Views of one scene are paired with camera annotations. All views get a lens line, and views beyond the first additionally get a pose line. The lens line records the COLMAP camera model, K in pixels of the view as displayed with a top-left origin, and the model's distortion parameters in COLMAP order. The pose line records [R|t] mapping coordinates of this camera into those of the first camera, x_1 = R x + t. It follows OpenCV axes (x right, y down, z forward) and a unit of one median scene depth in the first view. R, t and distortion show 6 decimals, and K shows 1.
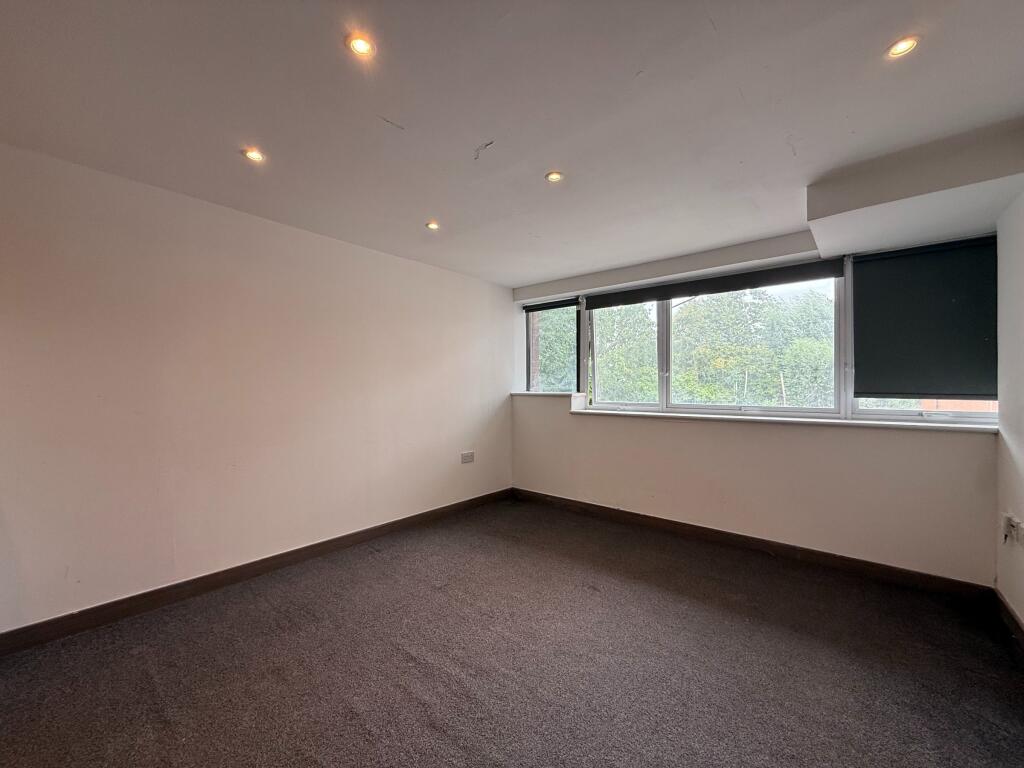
lens RADIAL K [[410.1, 0, 510.8], [0, 410.1, 383.8], [0, 0, 1]] dist [0.002346, -0.000399]
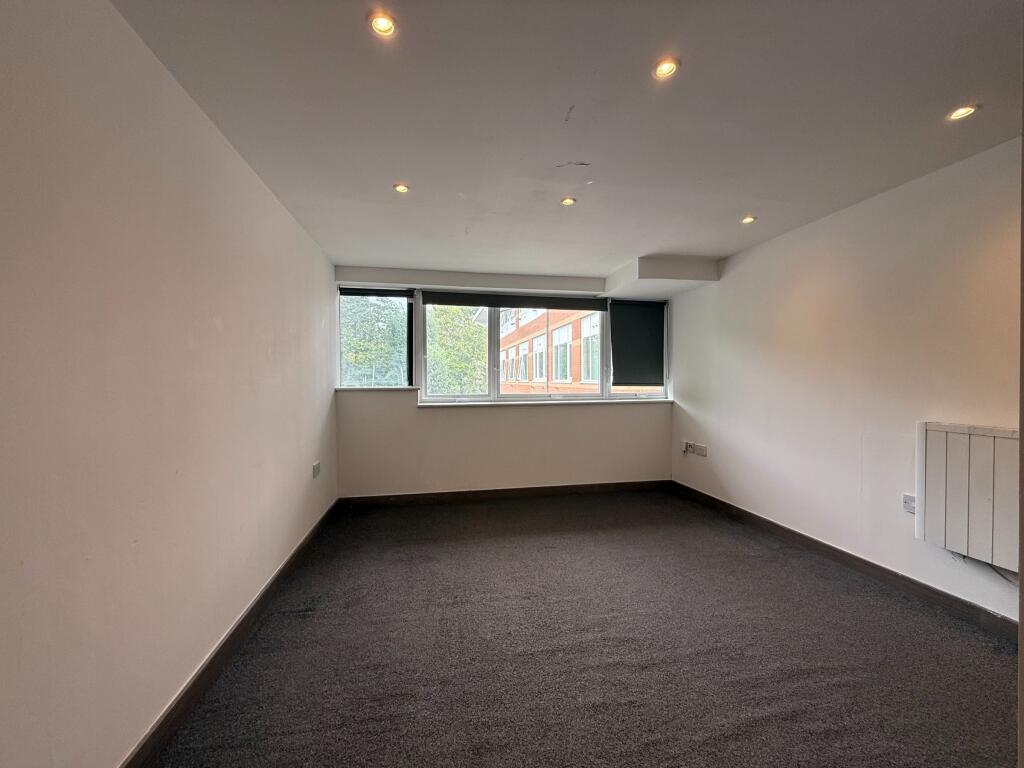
lens RADIAL K [[410.1, 0, 508.0], [0, 410.1, 383.4], [0, 0, 1]] dist [0.002346, -0.000399]
pose [[0.624666, -0.010461, 0.780822, -0.595814], [-0.001953, 0.999886, 0.014958, -0.001107], [-0.780890, -0.010869, 0.624575, 0.254156]]
